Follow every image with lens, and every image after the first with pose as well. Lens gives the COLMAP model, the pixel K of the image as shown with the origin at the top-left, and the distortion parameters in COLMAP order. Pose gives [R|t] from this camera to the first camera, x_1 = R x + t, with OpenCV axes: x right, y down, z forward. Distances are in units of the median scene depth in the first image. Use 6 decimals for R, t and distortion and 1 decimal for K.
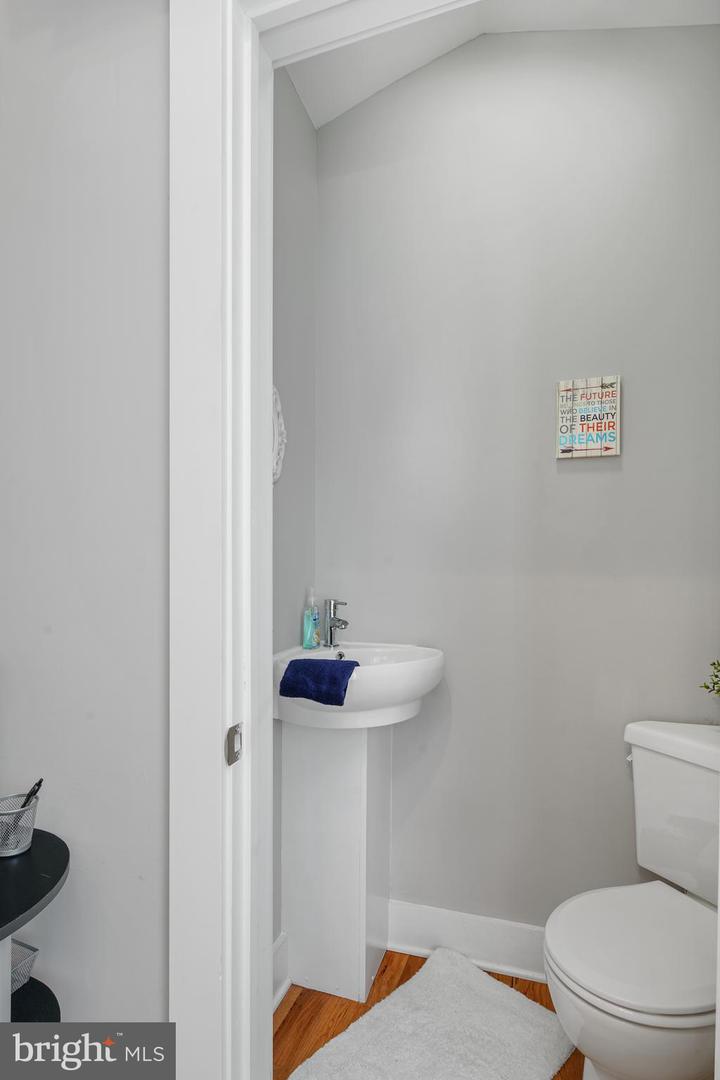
lens RADIAL K [[538.0, 0, 360.0], [0, 538.0, 540.0], [0, 0, 1]] dist [0.000157, -0.000001]
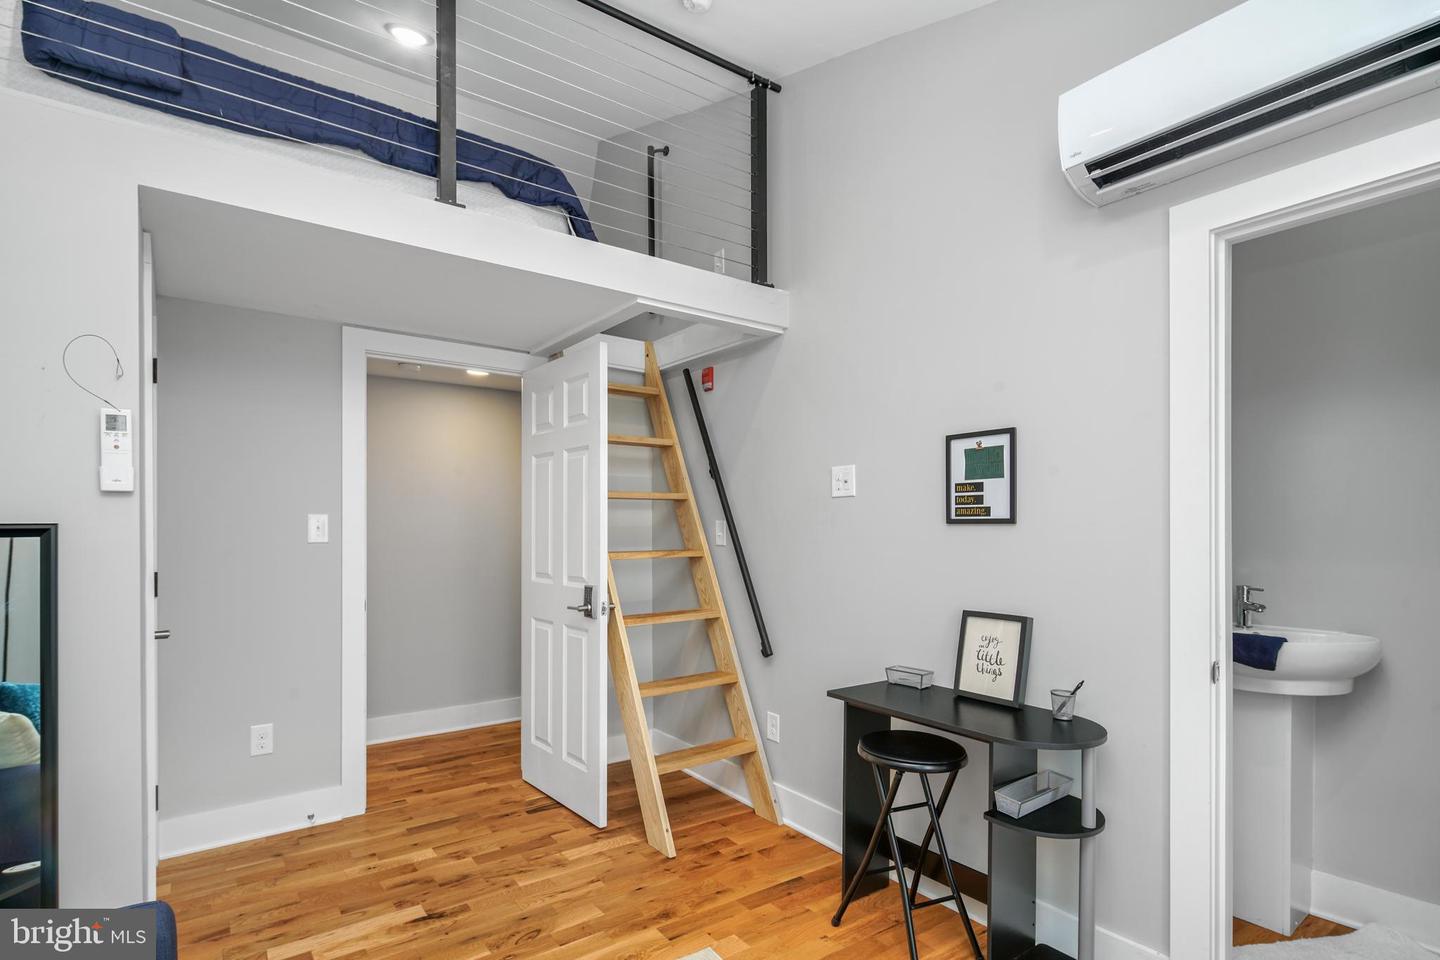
lens RADIAL K [[752.9, 0, 723.1], [0, 752.9, 514.0], [0, 0, 1]] dist [-0.002216, 0.015169]
pose [[0.848639, -0.002809, -0.528965, -0.158288], [0.024760, 0.999101, 0.034417, -0.131872], [0.528393, -0.042305, 0.847946, -0.995808]]
